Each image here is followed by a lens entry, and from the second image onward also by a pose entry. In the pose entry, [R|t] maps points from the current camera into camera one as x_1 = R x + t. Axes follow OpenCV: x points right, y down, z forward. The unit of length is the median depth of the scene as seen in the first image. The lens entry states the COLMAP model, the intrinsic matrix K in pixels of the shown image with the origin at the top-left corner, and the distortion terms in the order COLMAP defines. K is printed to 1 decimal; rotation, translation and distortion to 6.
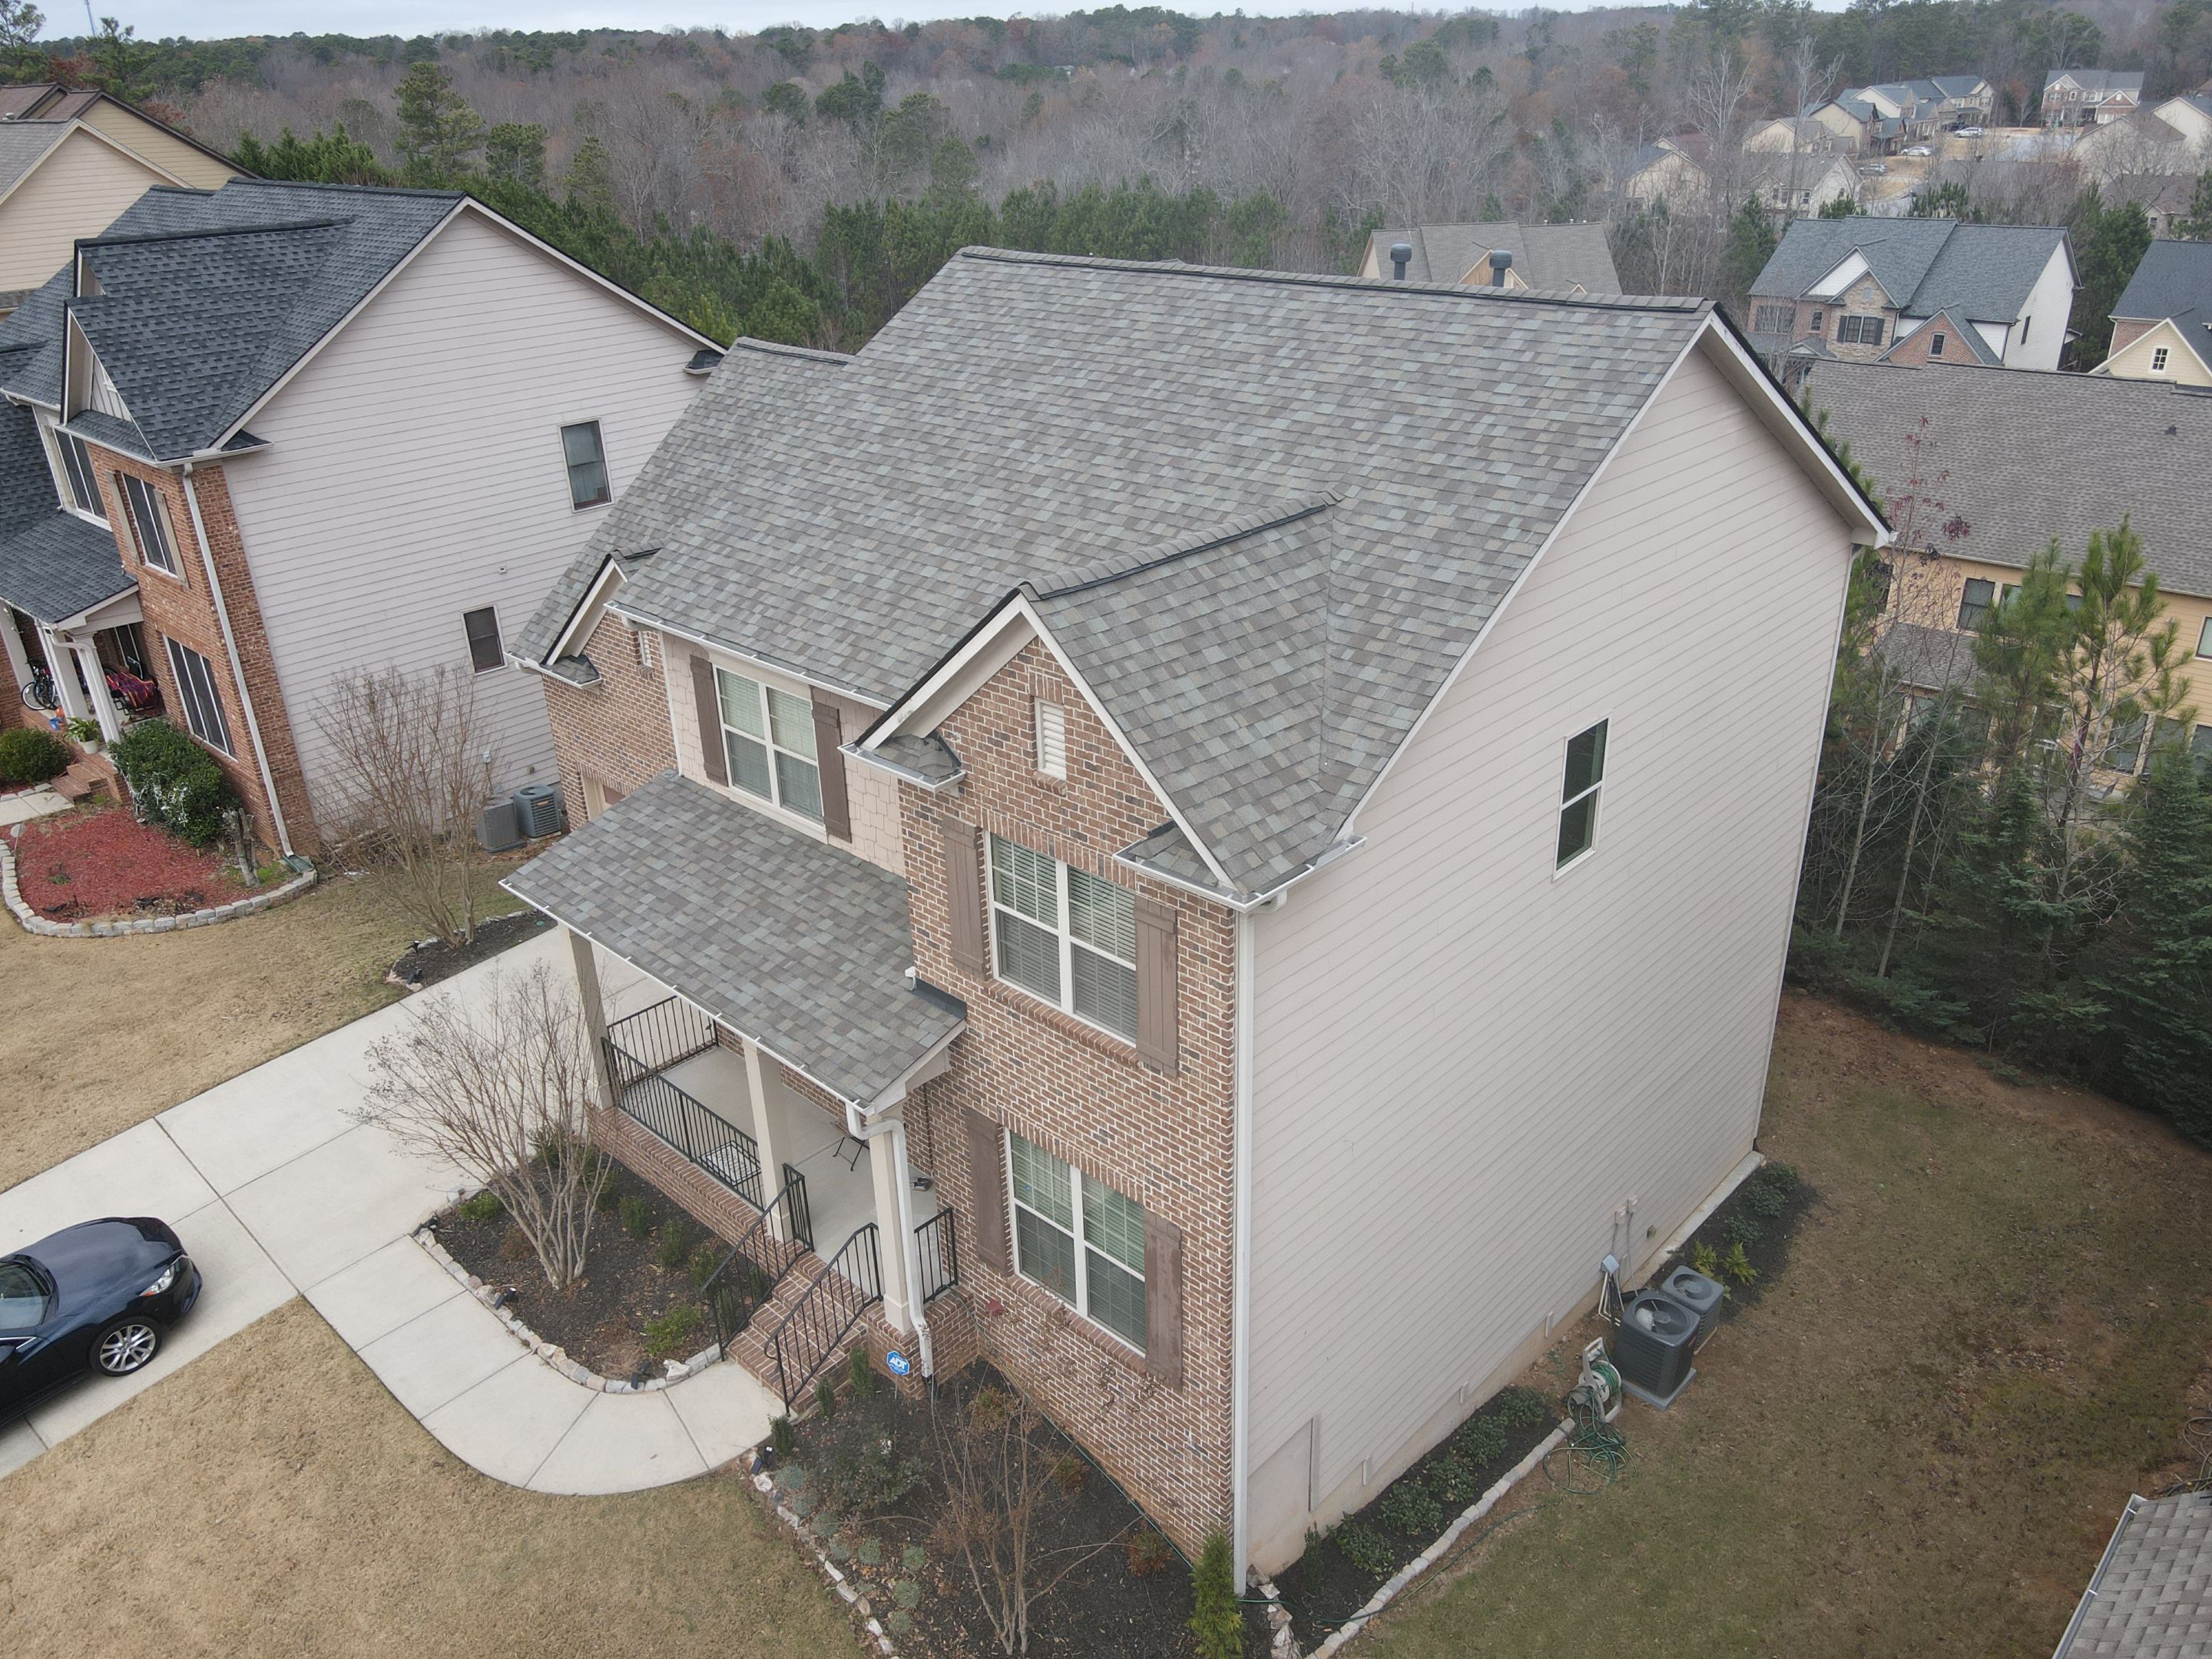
lens RADIAL K [[1614.4, 0, 1107.0], [0, 1614.4, 821.3], [0, 0, 1]] dist [0.015462, -0.000829]
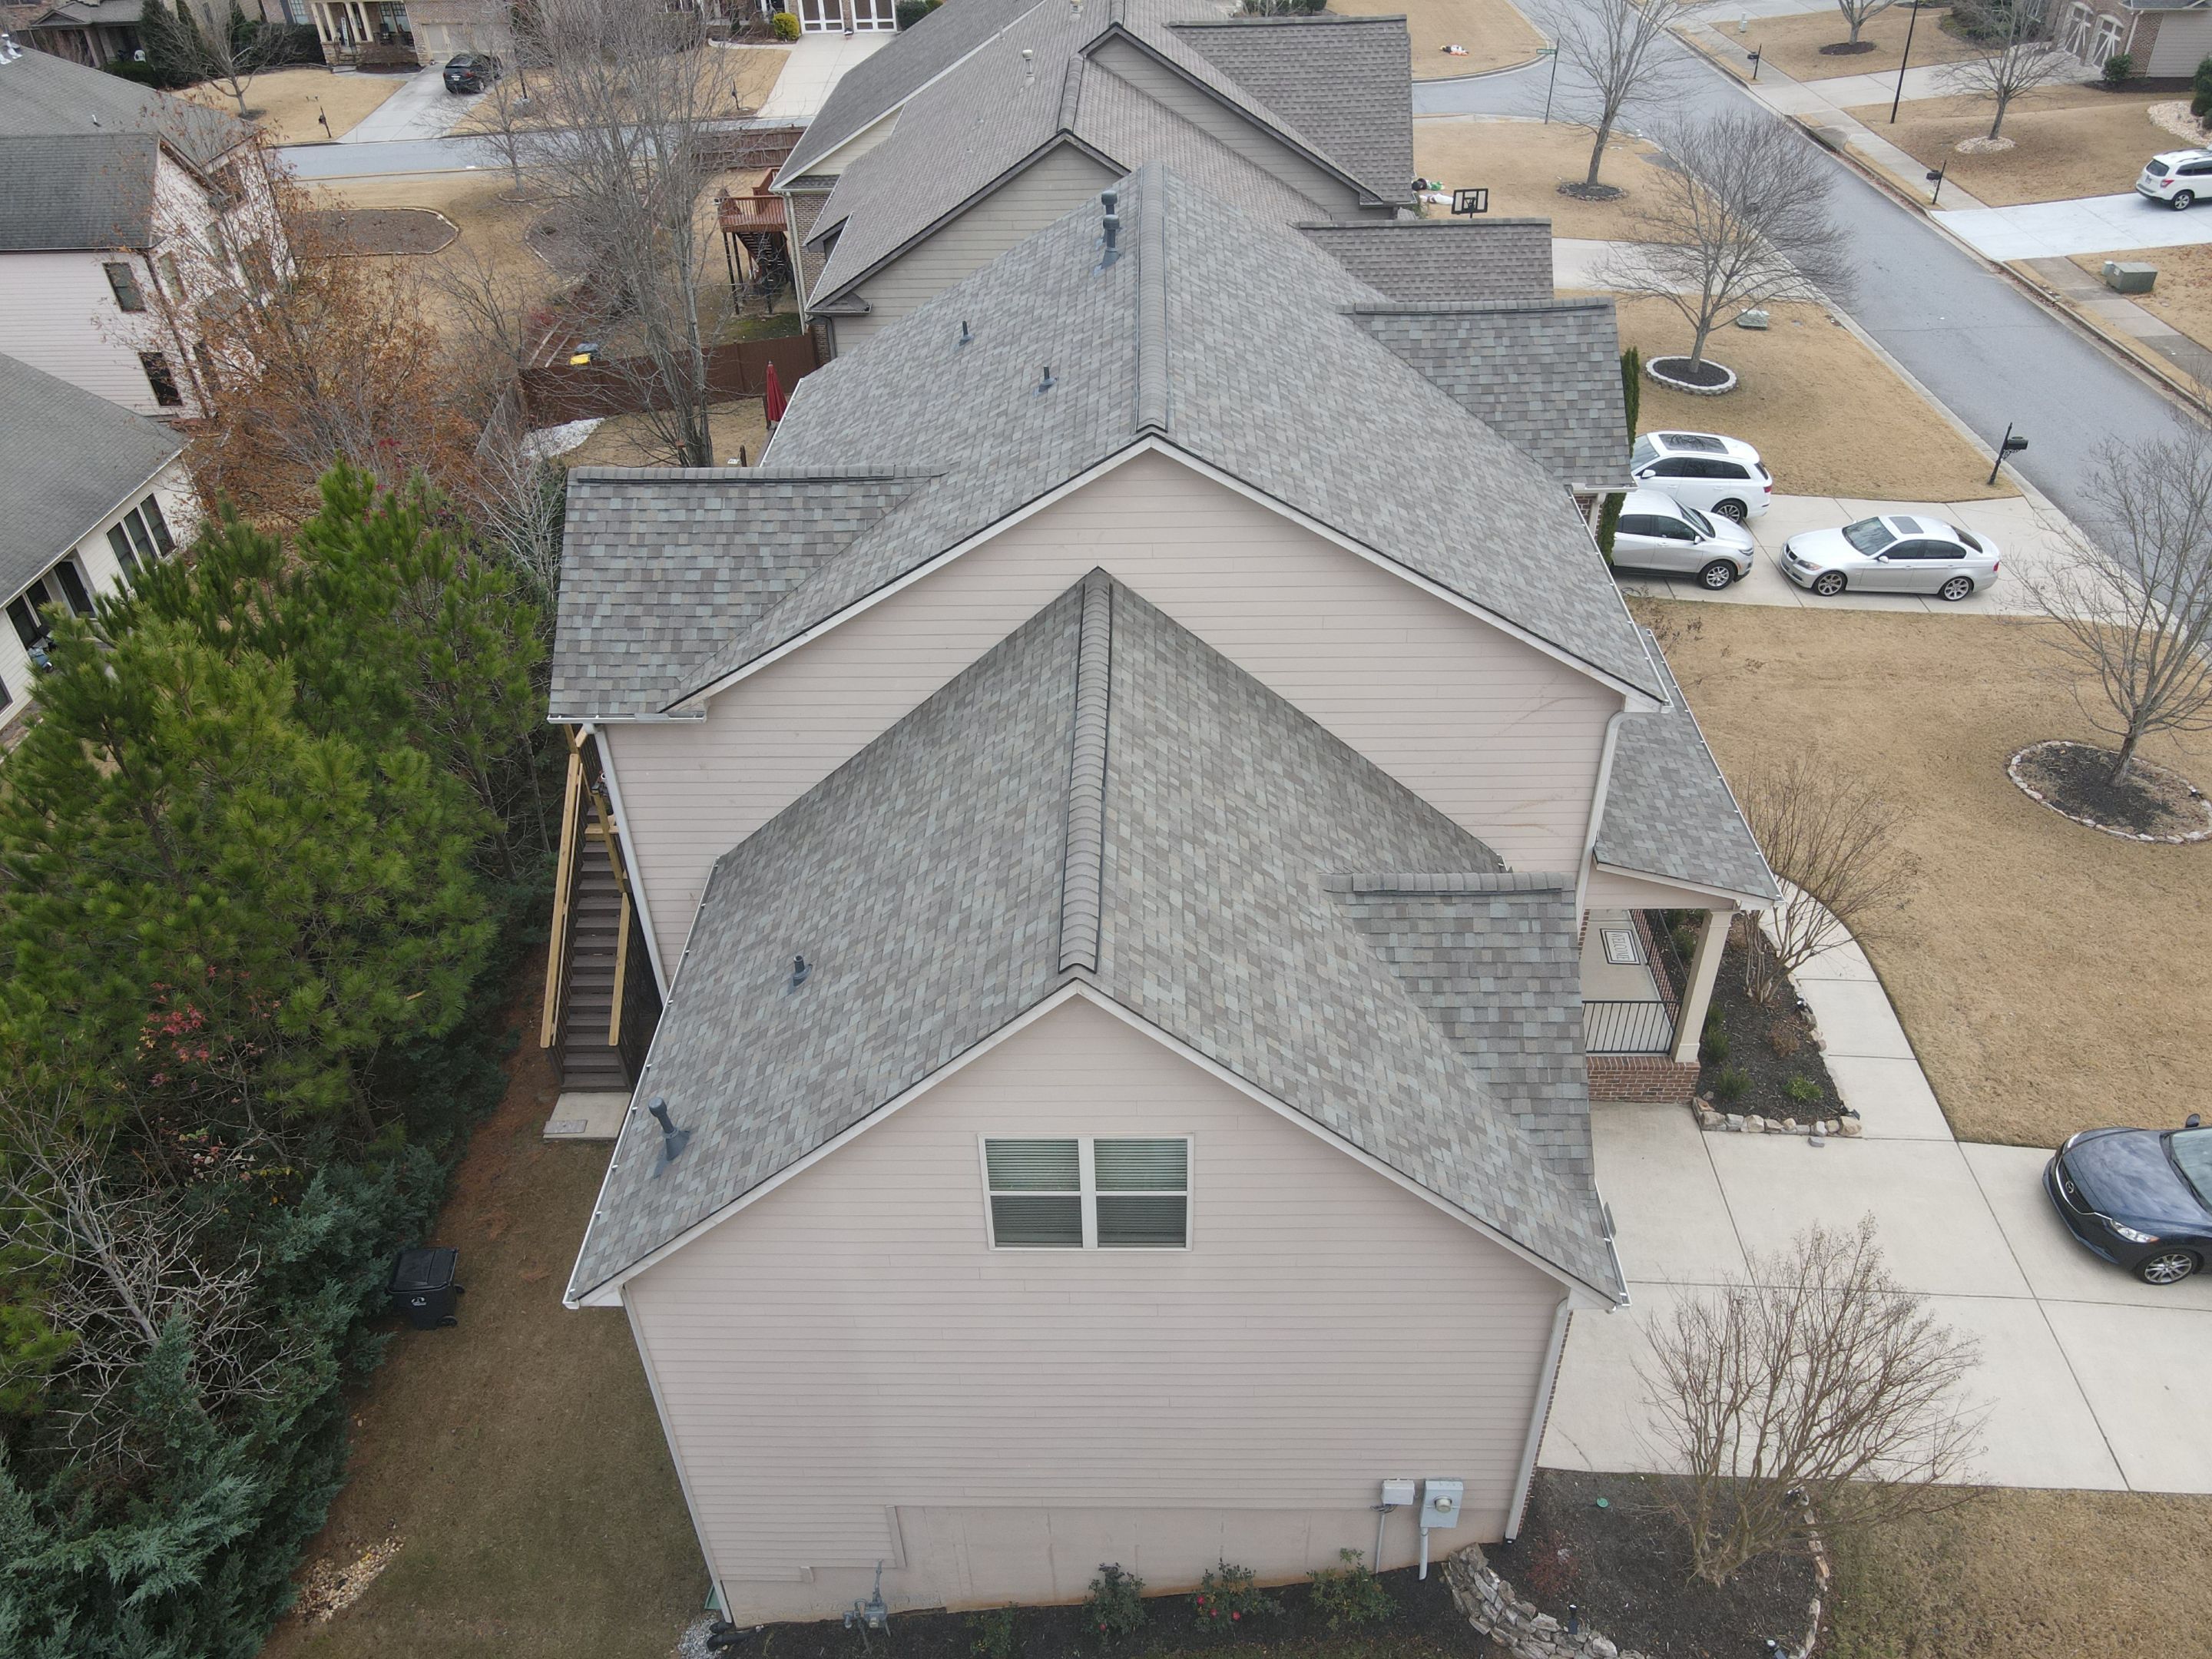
lens RADIAL K [[1614.4, 0, 1108.0], [0, 1614.4, 819.5], [0, 0, 1]] dist [0.015462, -0.000829]
pose [[-0.674363, -0.402716, 0.618914, -0.573542], [0.353167, 0.560185, 0.749310, -0.762950], [-0.648465, 0.723888, -0.235542, 1.207628]]
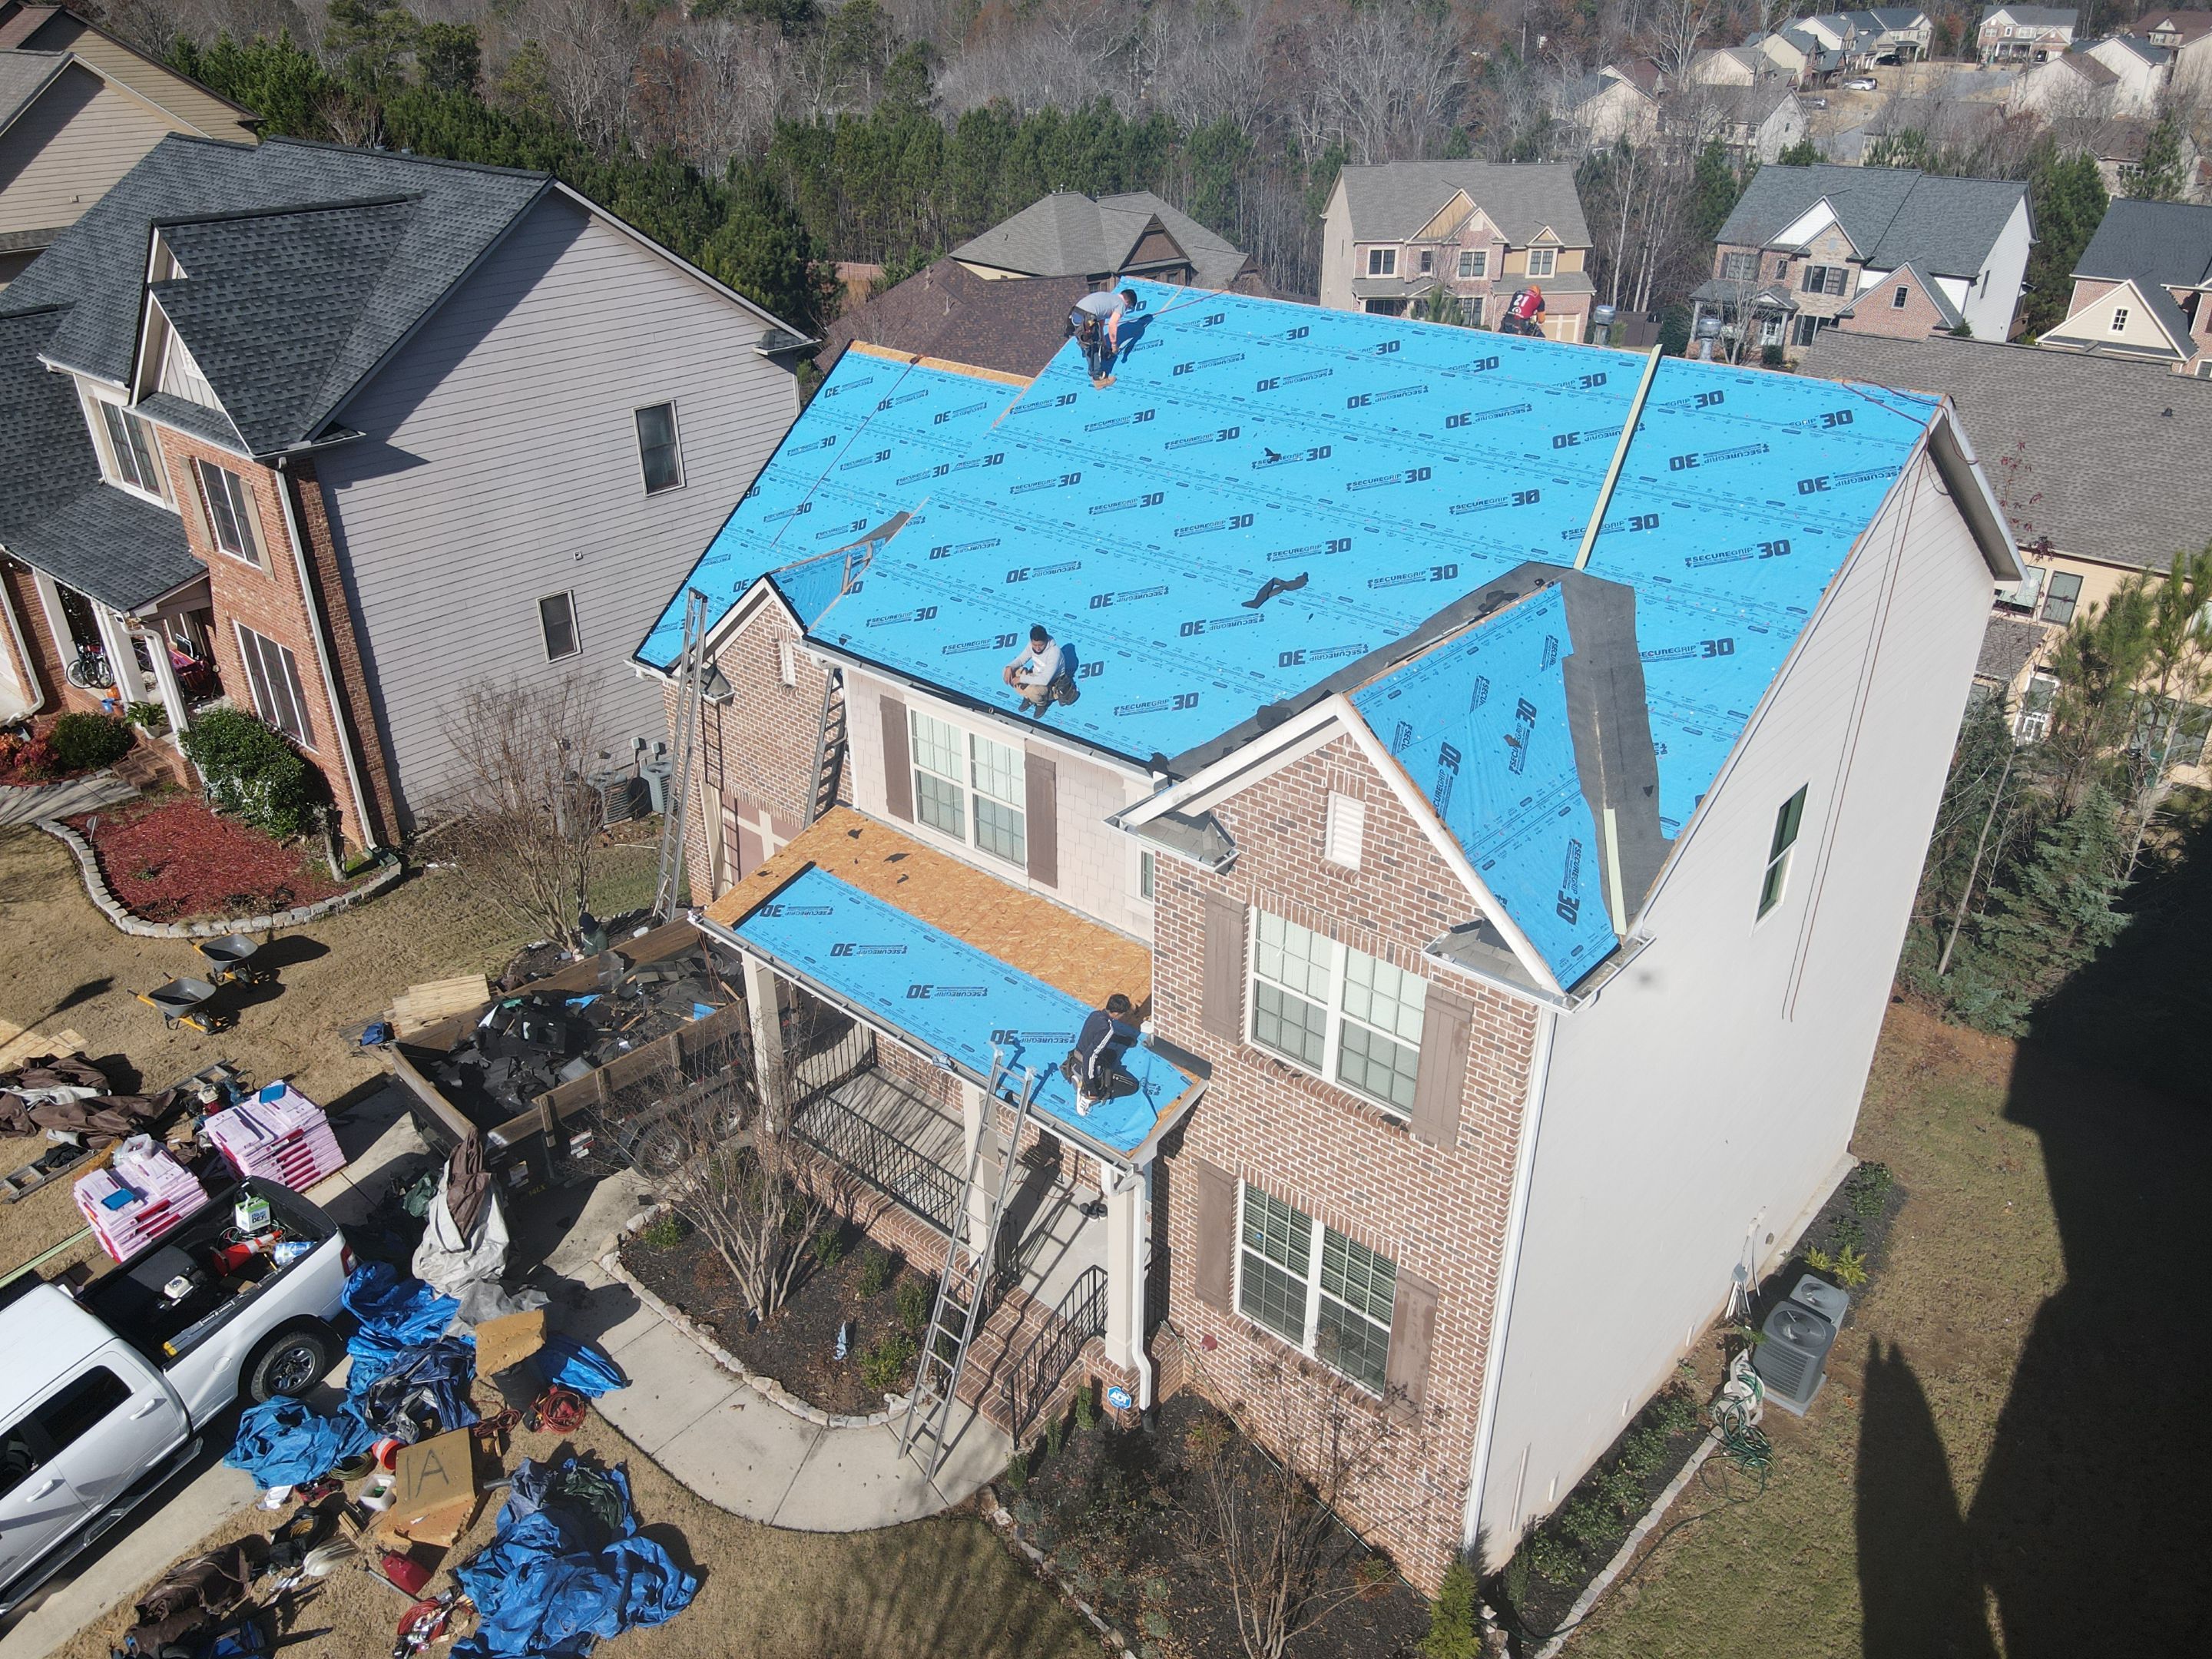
lens RADIAL K [[1614.4, 0, 1106.6], [0, 1614.4, 822.6], [0, 0, 1]] dist [0.015462, -0.000829]
pose [[0.998818, 0.004158, 0.048437, -0.132545], [-0.006583, 0.998727, 0.050001, -0.059781], [-0.048168, -0.050261, 0.997574, -0.011433]]
